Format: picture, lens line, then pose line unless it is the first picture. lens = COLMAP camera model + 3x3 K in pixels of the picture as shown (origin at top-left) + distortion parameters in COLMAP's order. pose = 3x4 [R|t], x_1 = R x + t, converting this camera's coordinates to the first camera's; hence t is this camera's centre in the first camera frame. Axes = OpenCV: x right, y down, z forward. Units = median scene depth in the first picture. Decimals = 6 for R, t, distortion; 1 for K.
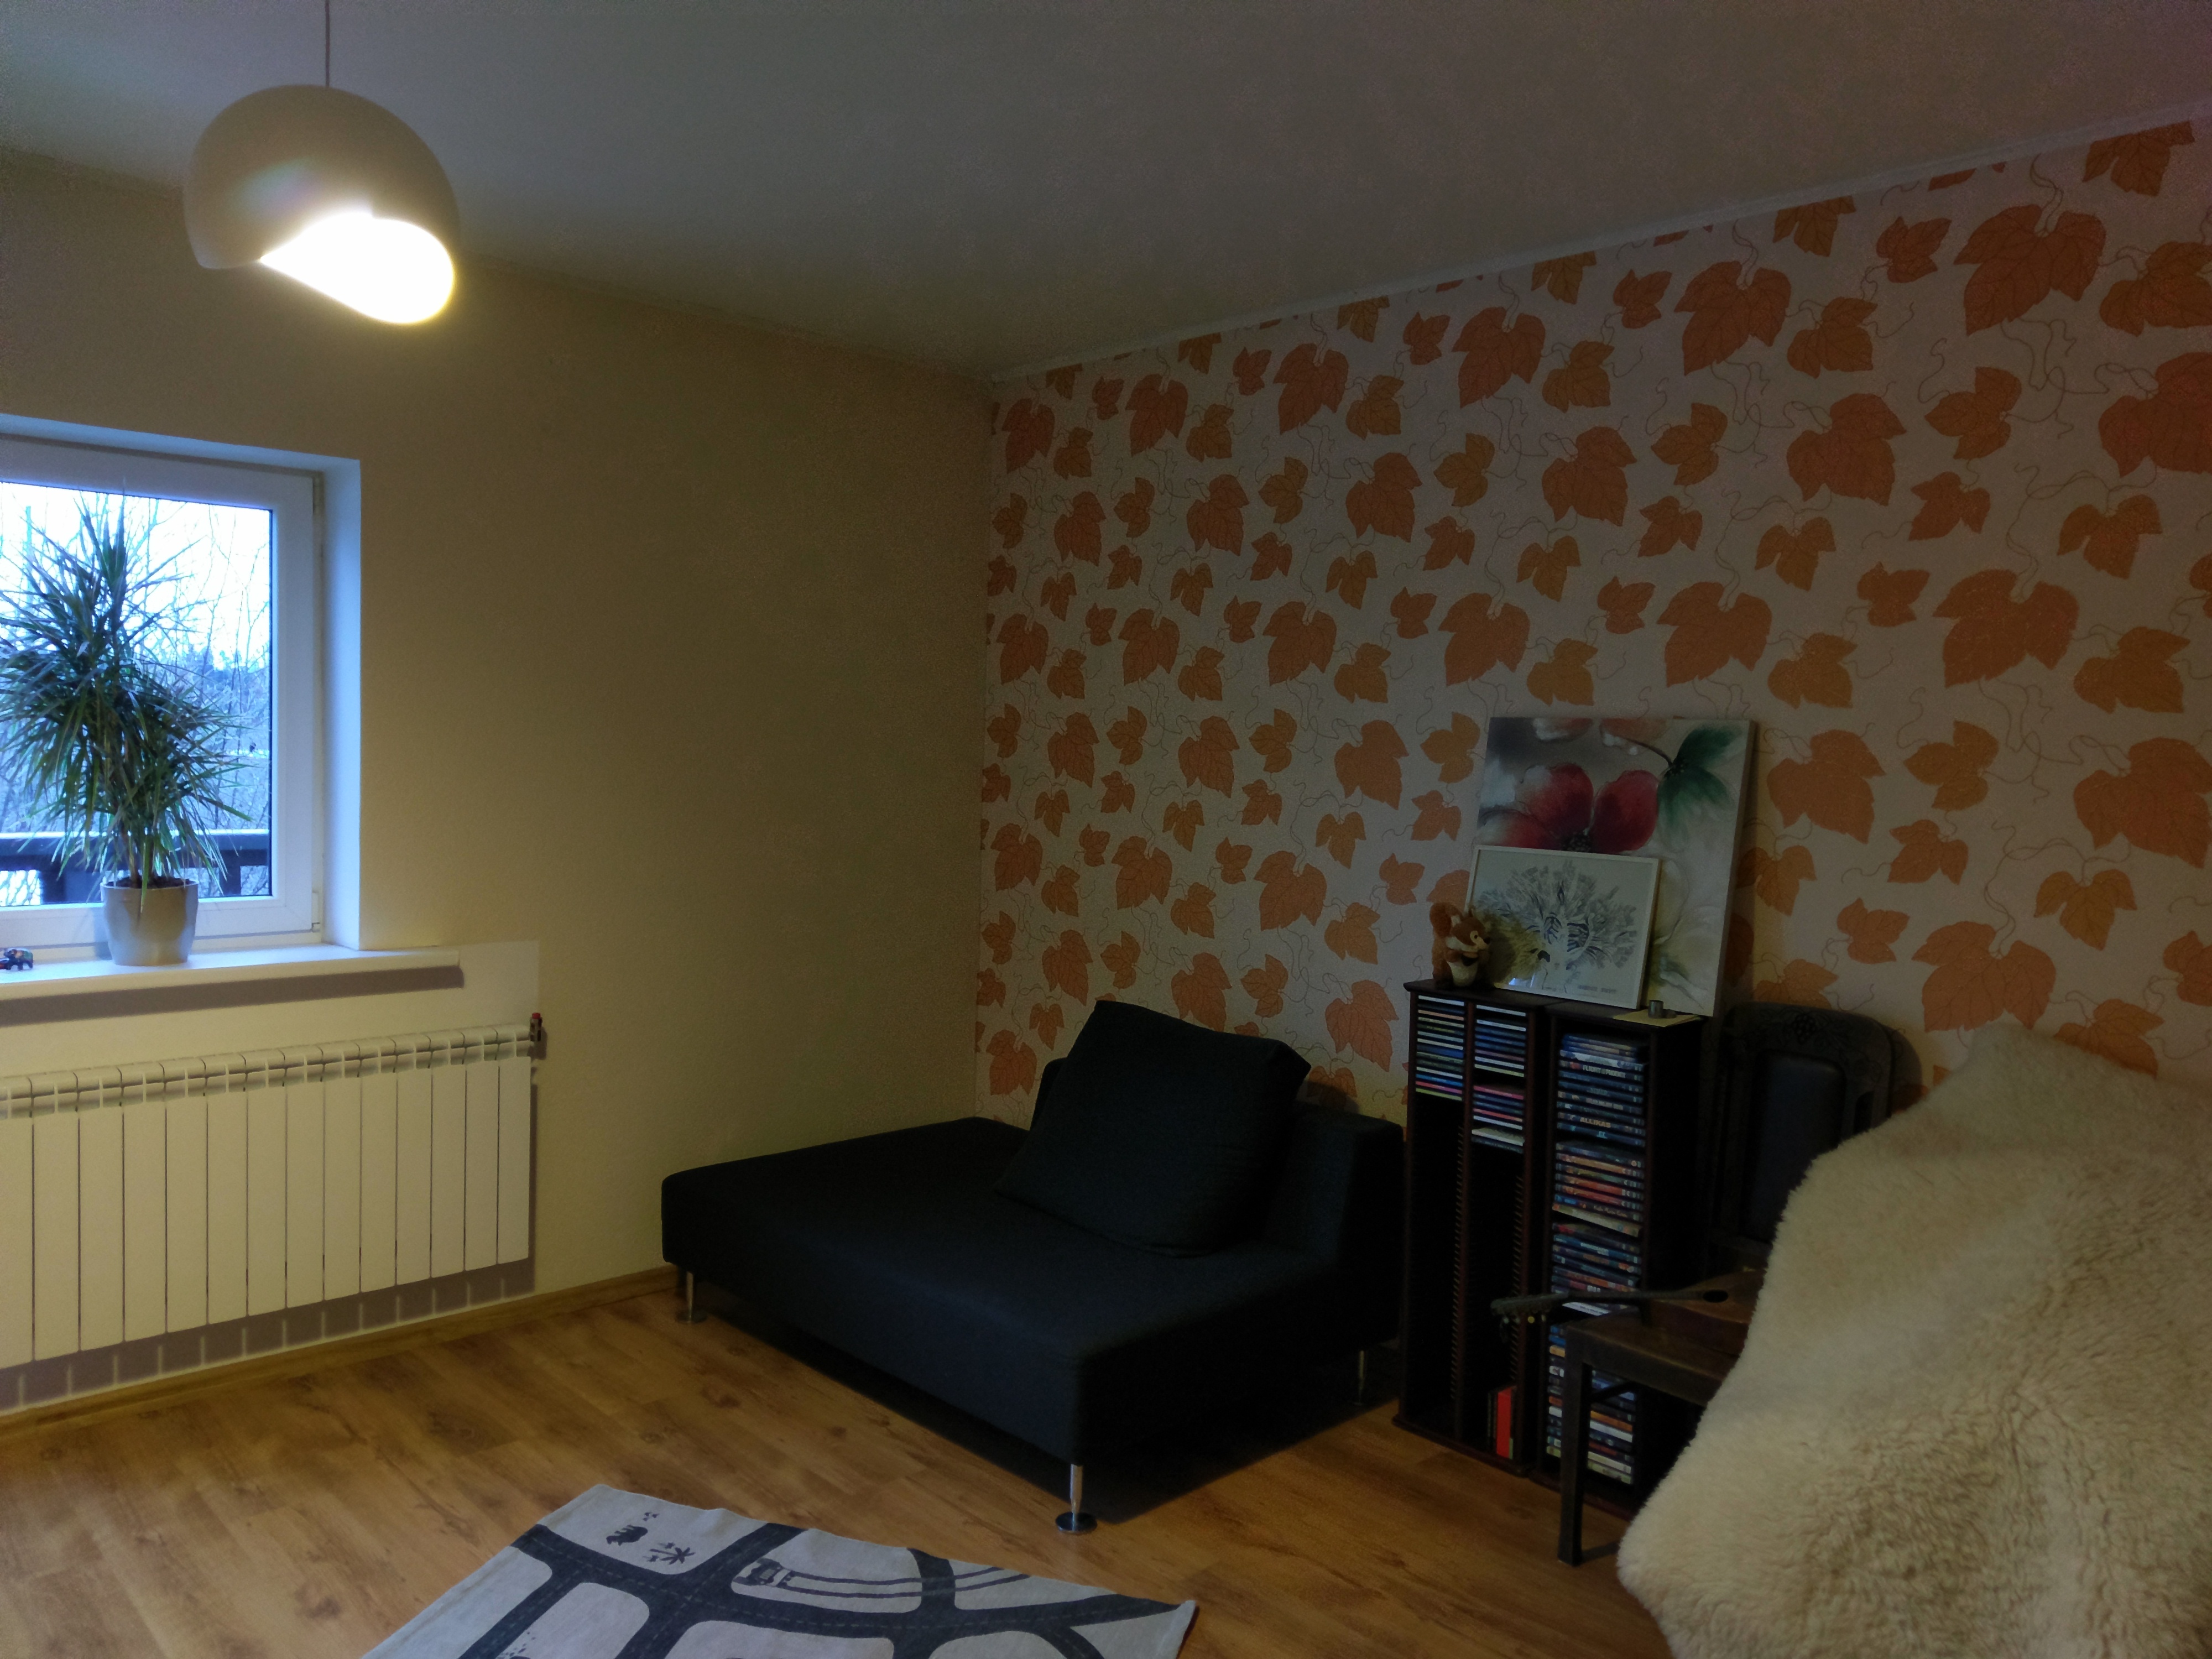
lens RADIAL K [[1667.8, 0, 1106.6], [0, 1667.8, 786.5], [0, 0, 1]] dist [0.064343, -0.131679]
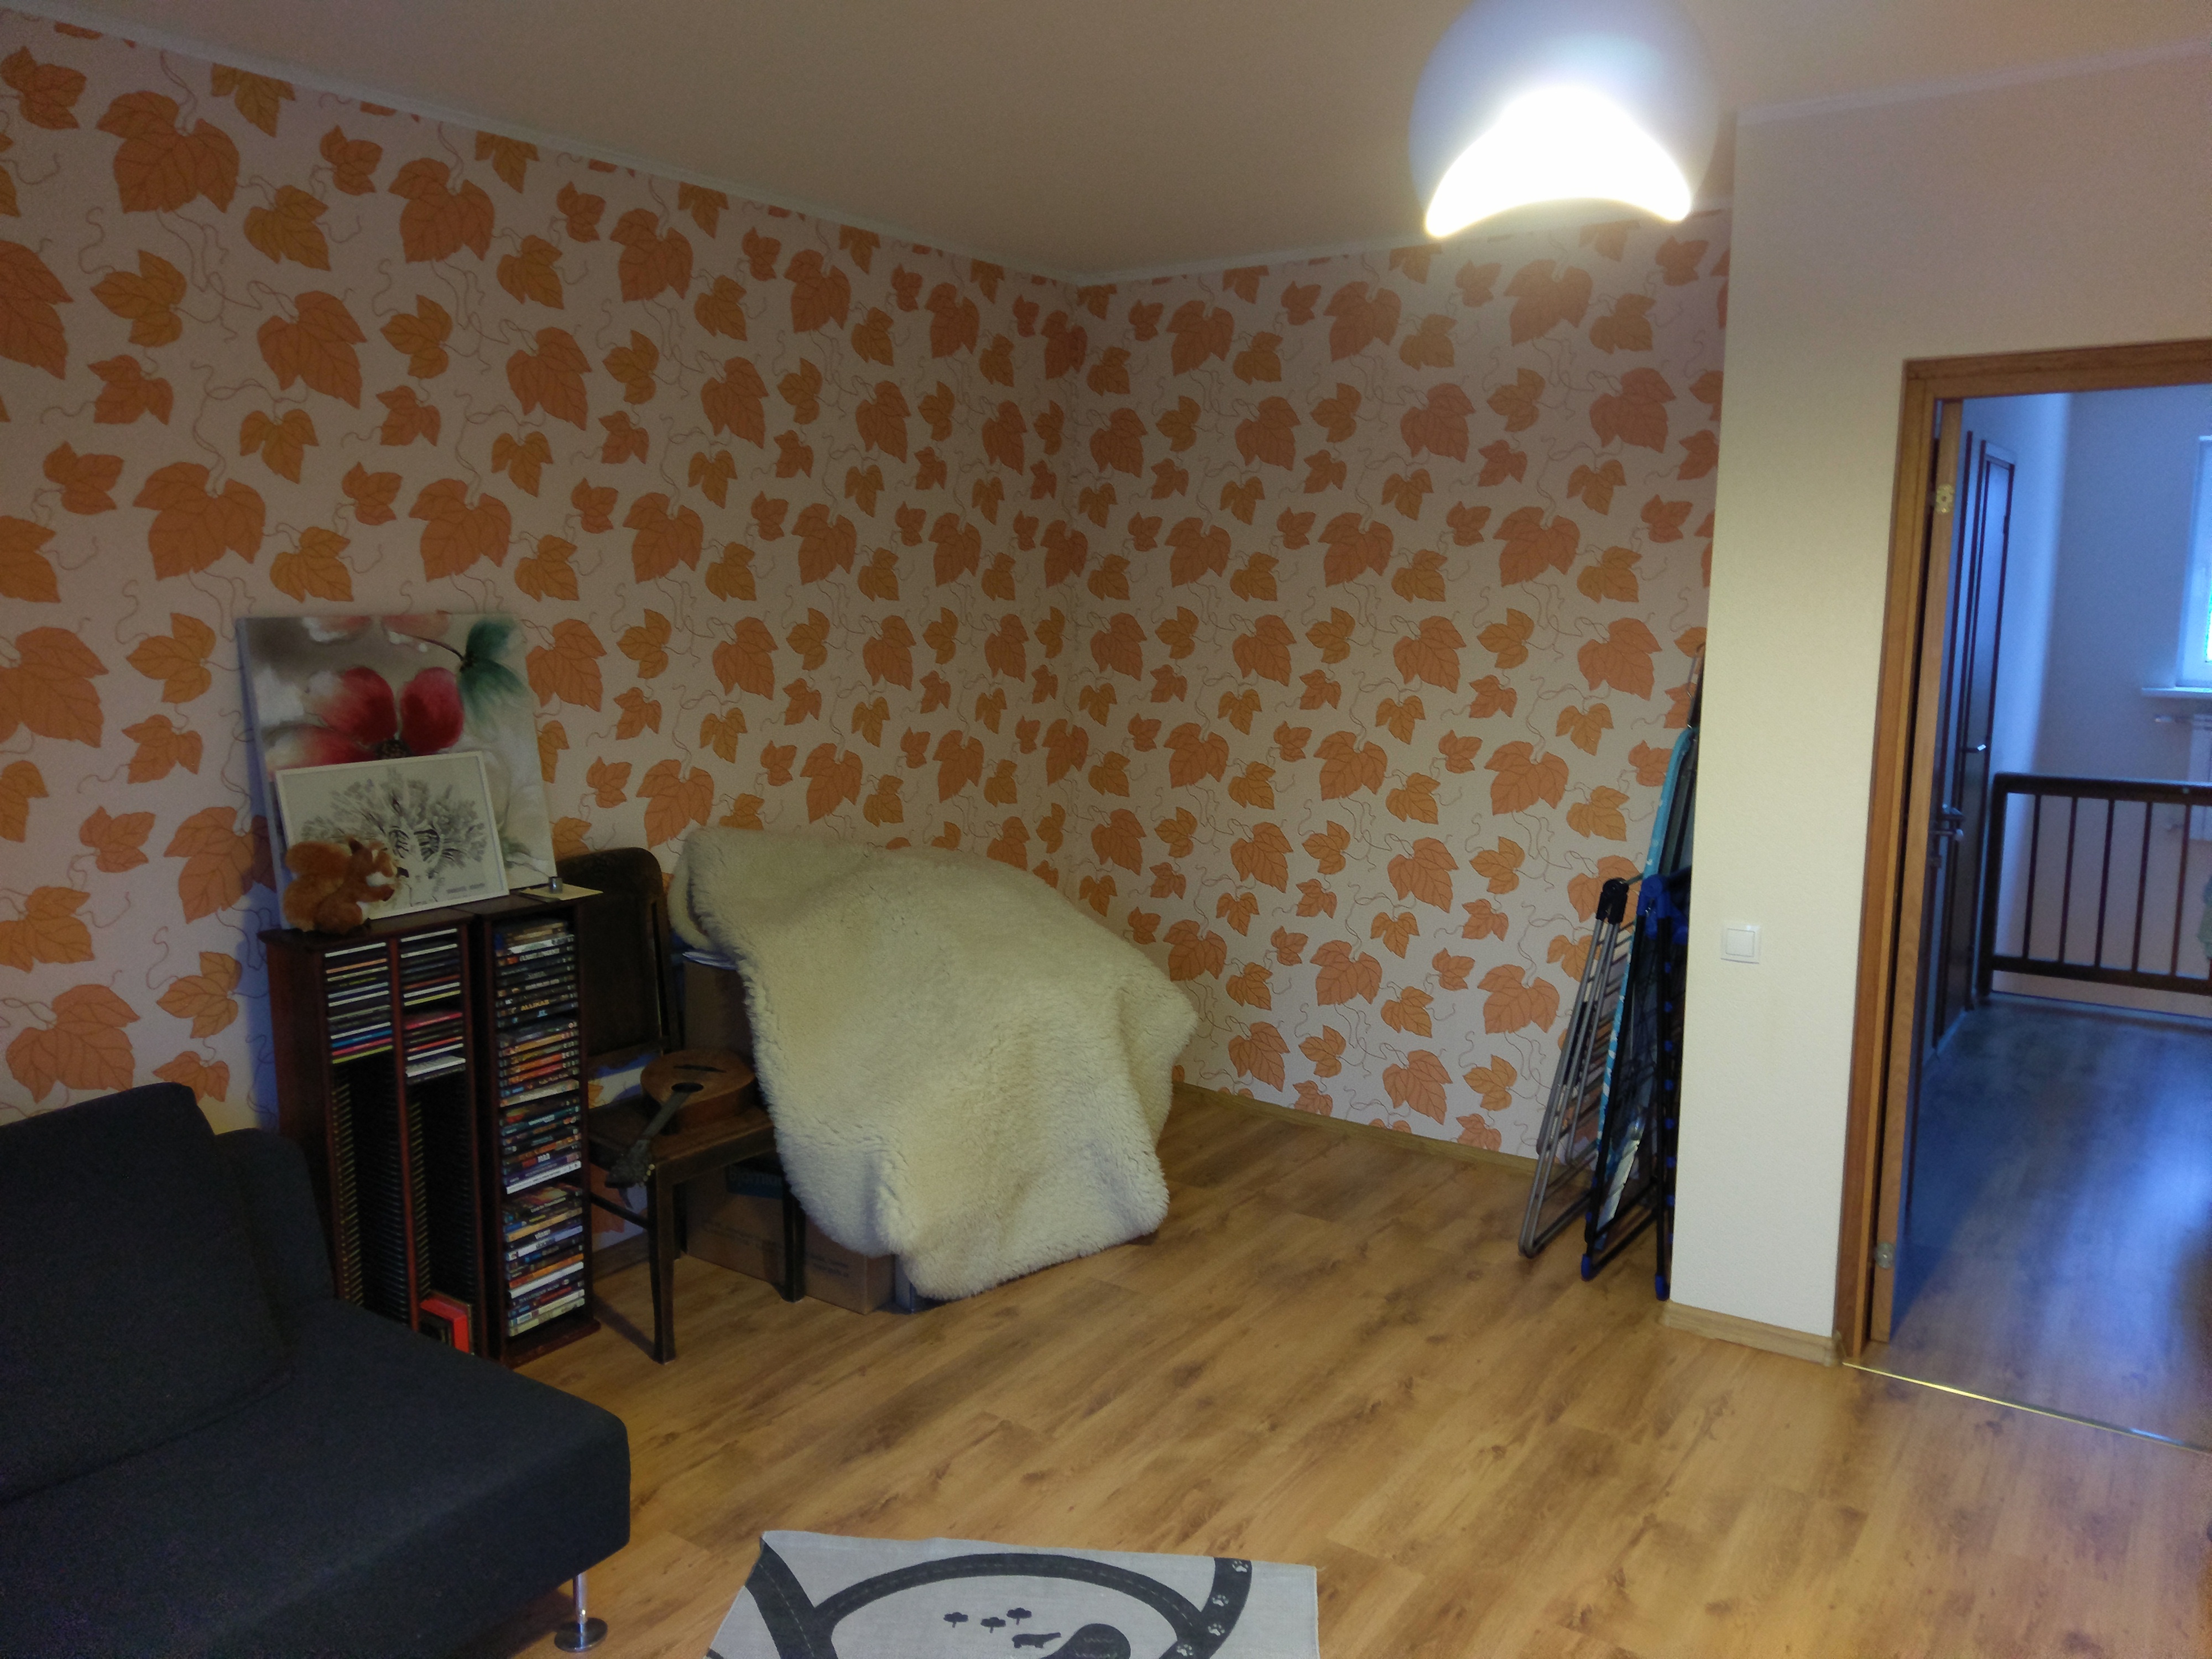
lens RADIAL K [[1660.0, 0, 1106.0], [0, 1660.0, 829.5], [0, 0, 1]] dist [0.087862, -0.081890]
pose [[-0.238028, -0.146365, 0.960167, -0.757298], [0.056056, 0.984862, 0.164026, -0.056534], [-0.969639, 0.092866, -0.226221, 0.858682]]
